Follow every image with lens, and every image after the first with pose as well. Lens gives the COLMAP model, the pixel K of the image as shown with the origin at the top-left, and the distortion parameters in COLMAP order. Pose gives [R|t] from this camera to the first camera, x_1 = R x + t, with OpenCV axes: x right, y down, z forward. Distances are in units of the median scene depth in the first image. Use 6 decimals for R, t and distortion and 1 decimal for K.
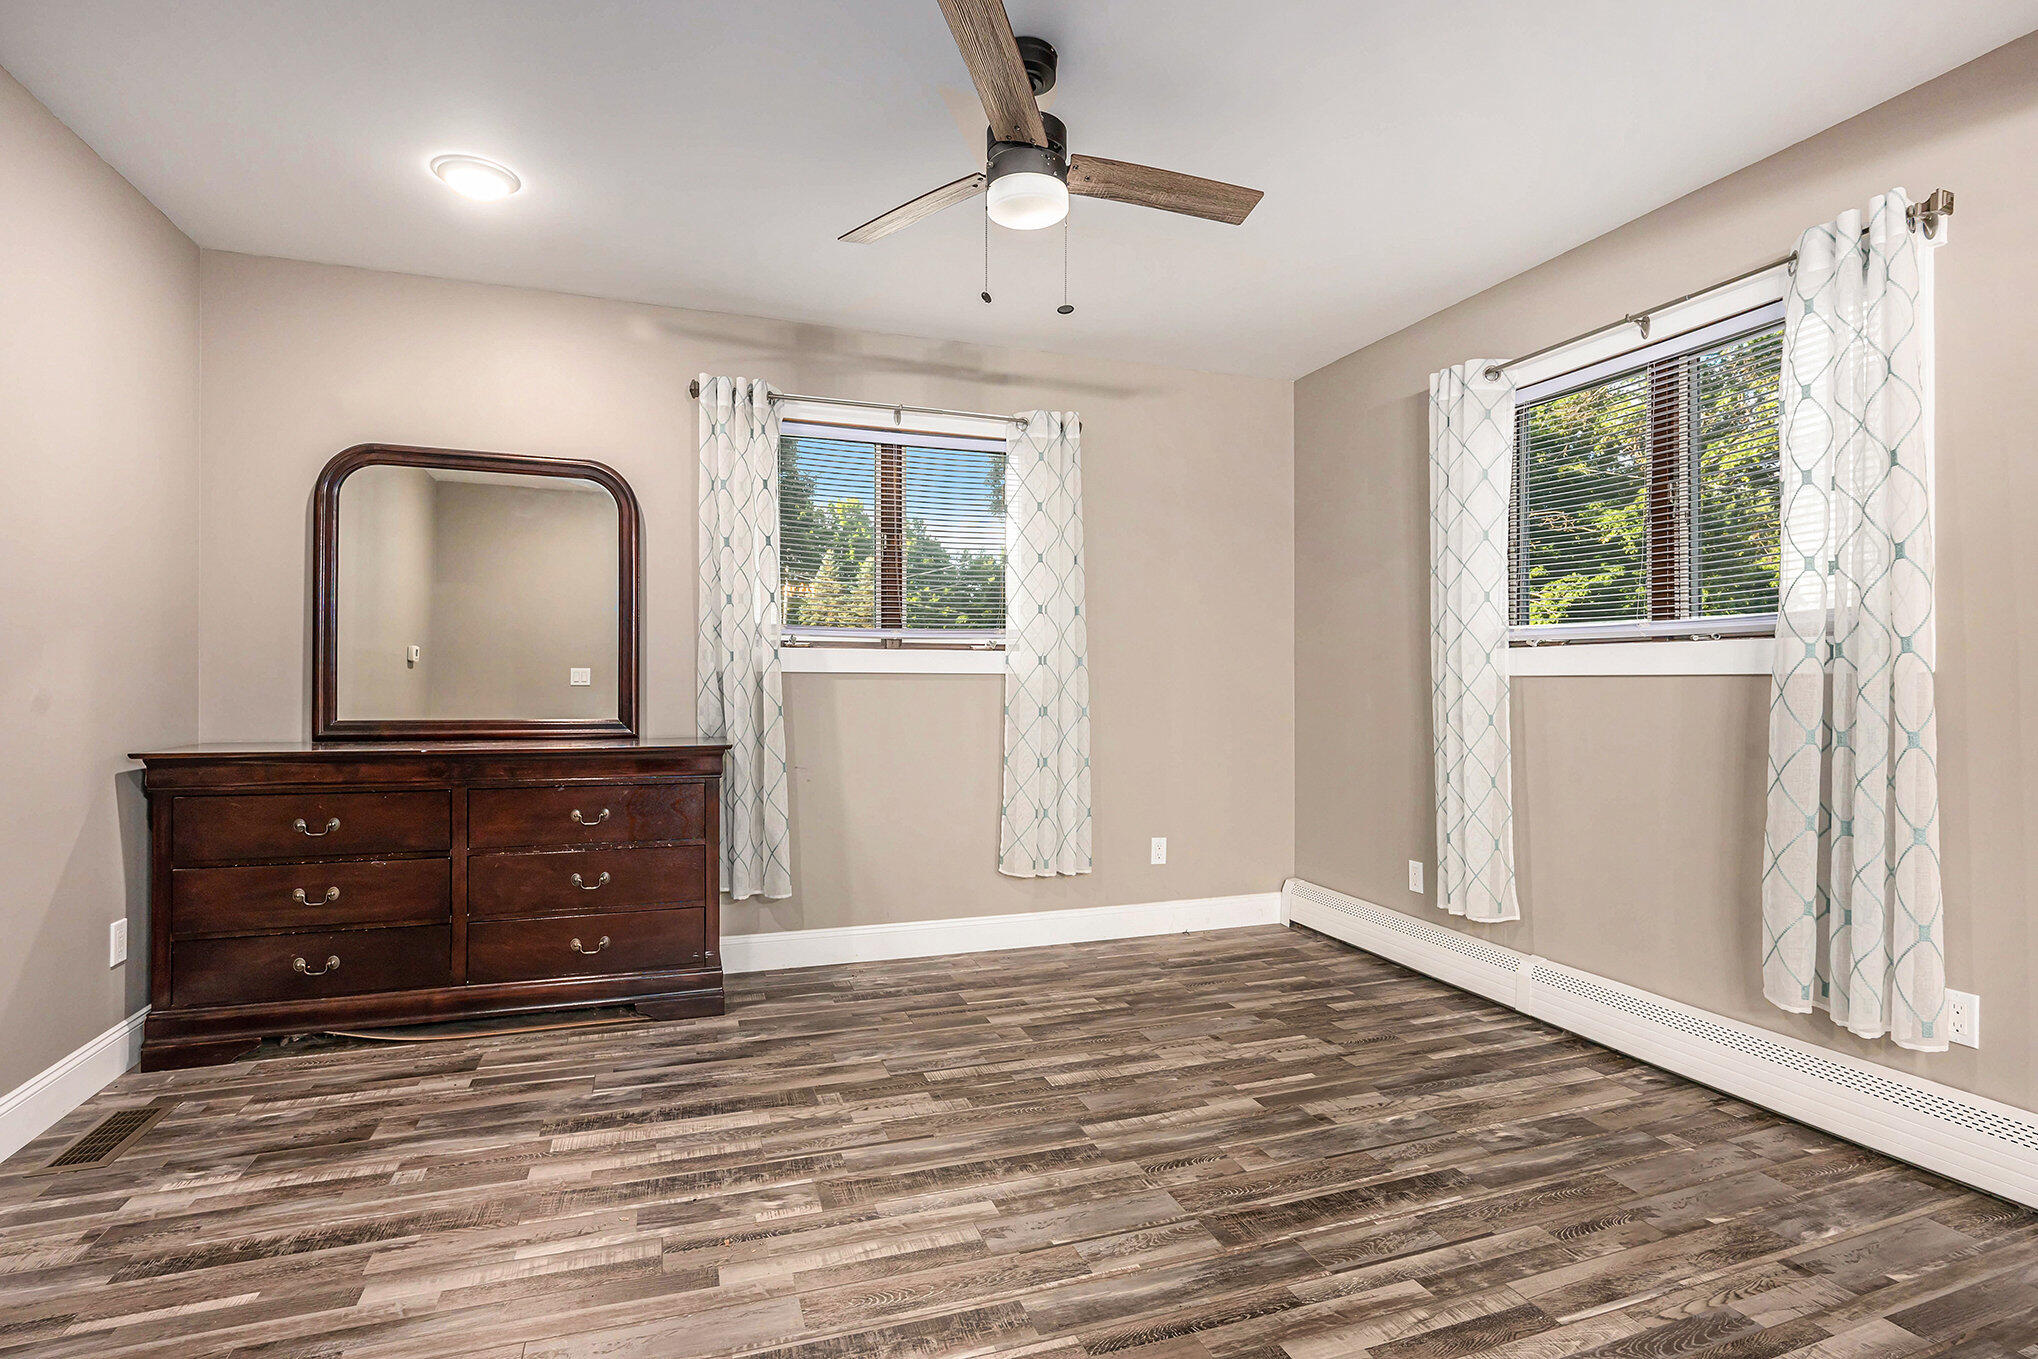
lens RADIAL K [[980.6, 0, 1016.8], [0, 980.6, 699.2], [0, 0, 1]] dist [-0.001731, -0.000621]
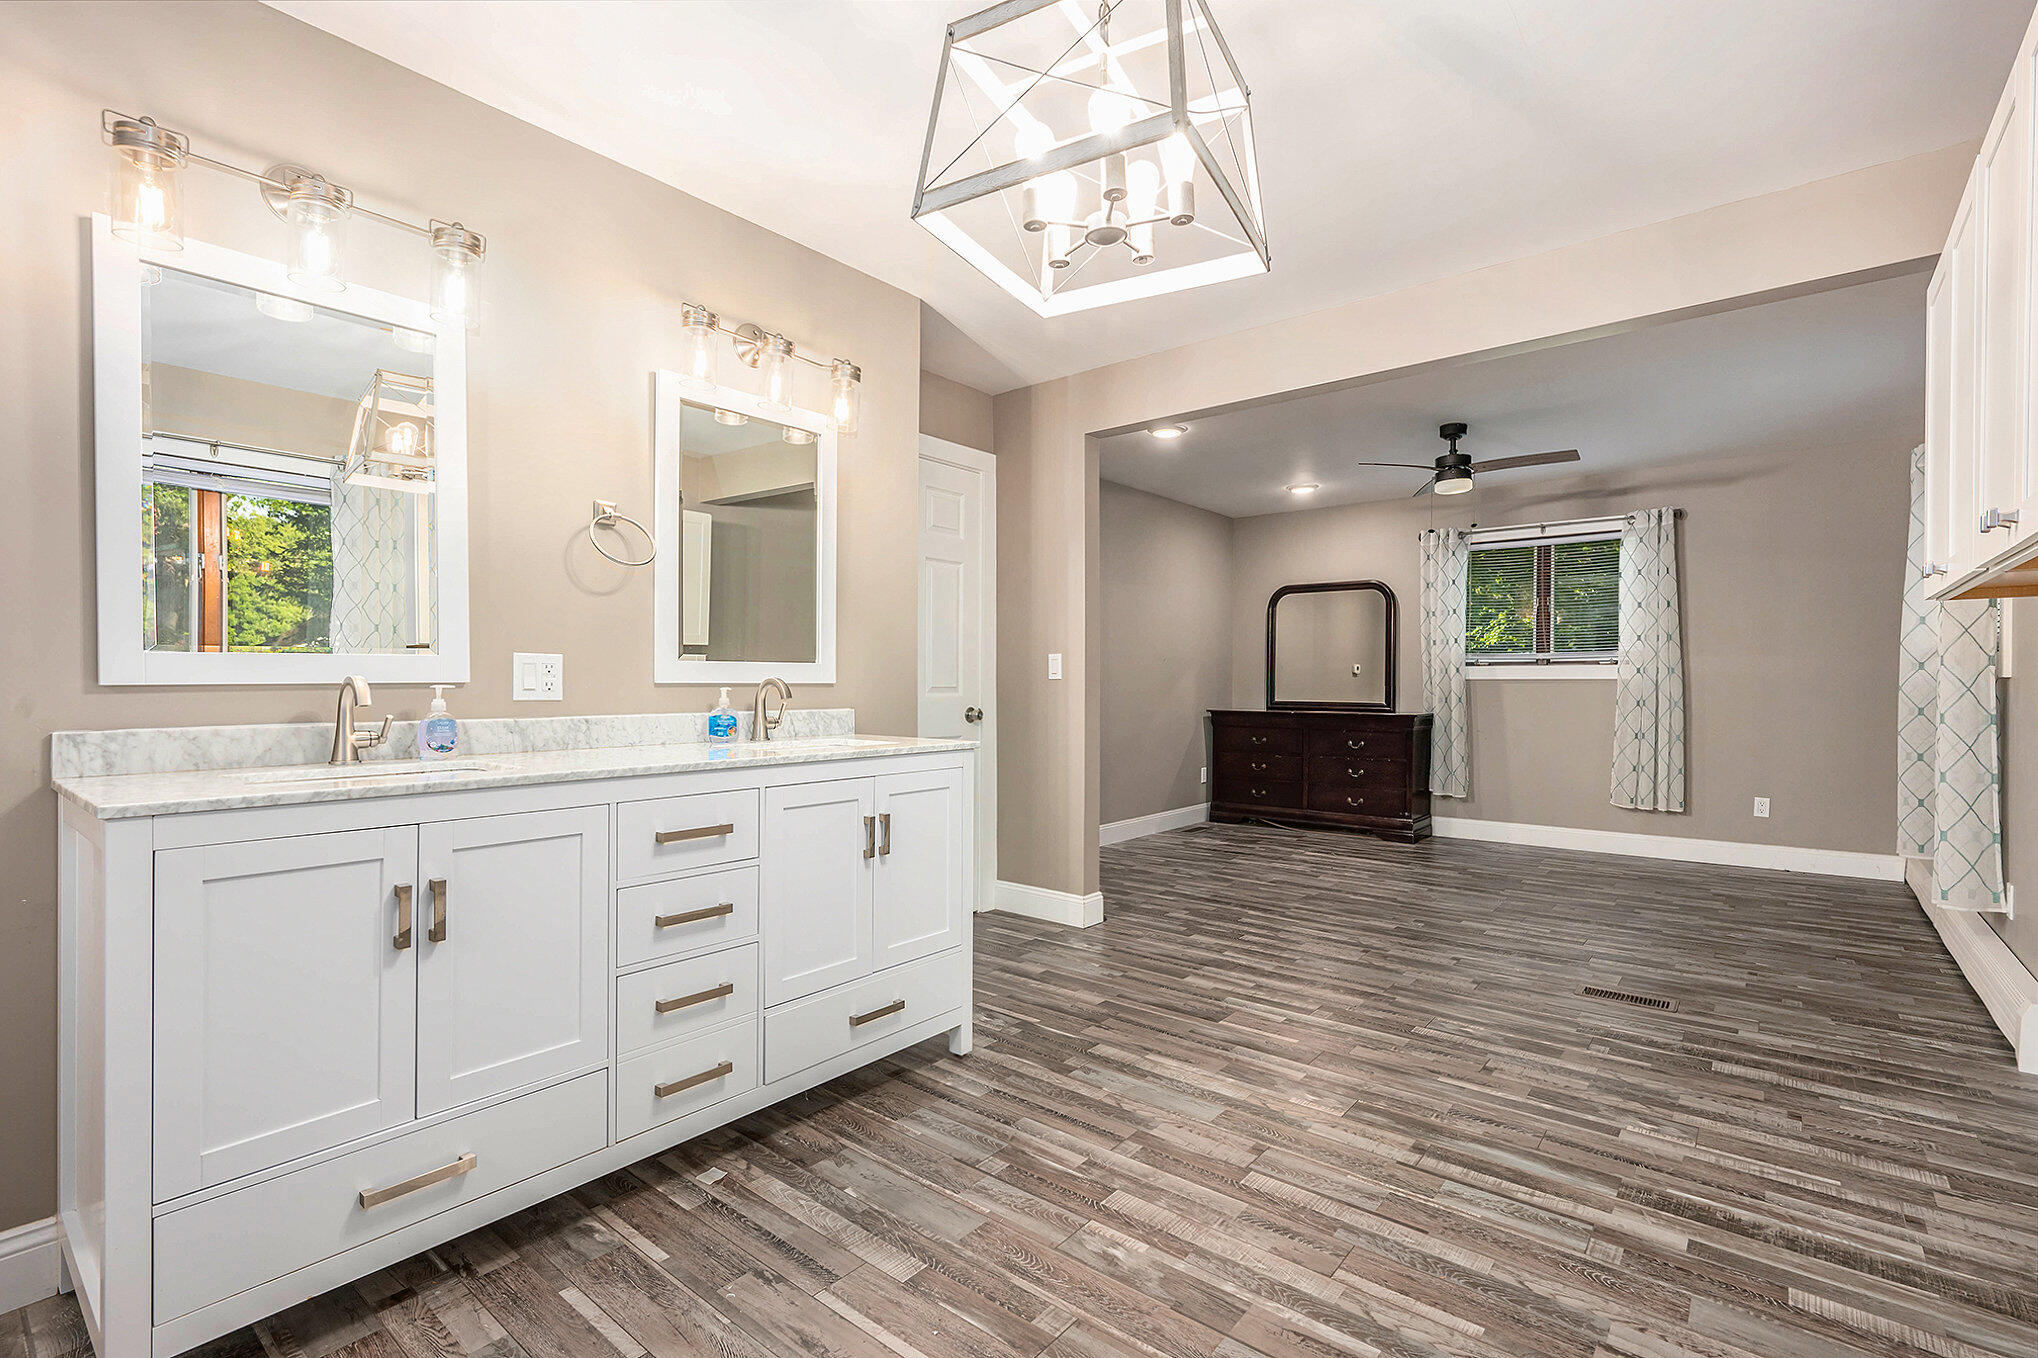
lens RADIAL K [[918.7, 0, 1008.1], [0, 918.7, 687.6], [0, 0, 1]] dist [-0.004290, -0.000166]
pose [[0.508610, -0.000421, -0.860997, 0.836179], [-0.011054, 0.999914, -0.007018, 0.009986], [0.860926, 0.013087, 0.508562, -0.656485]]
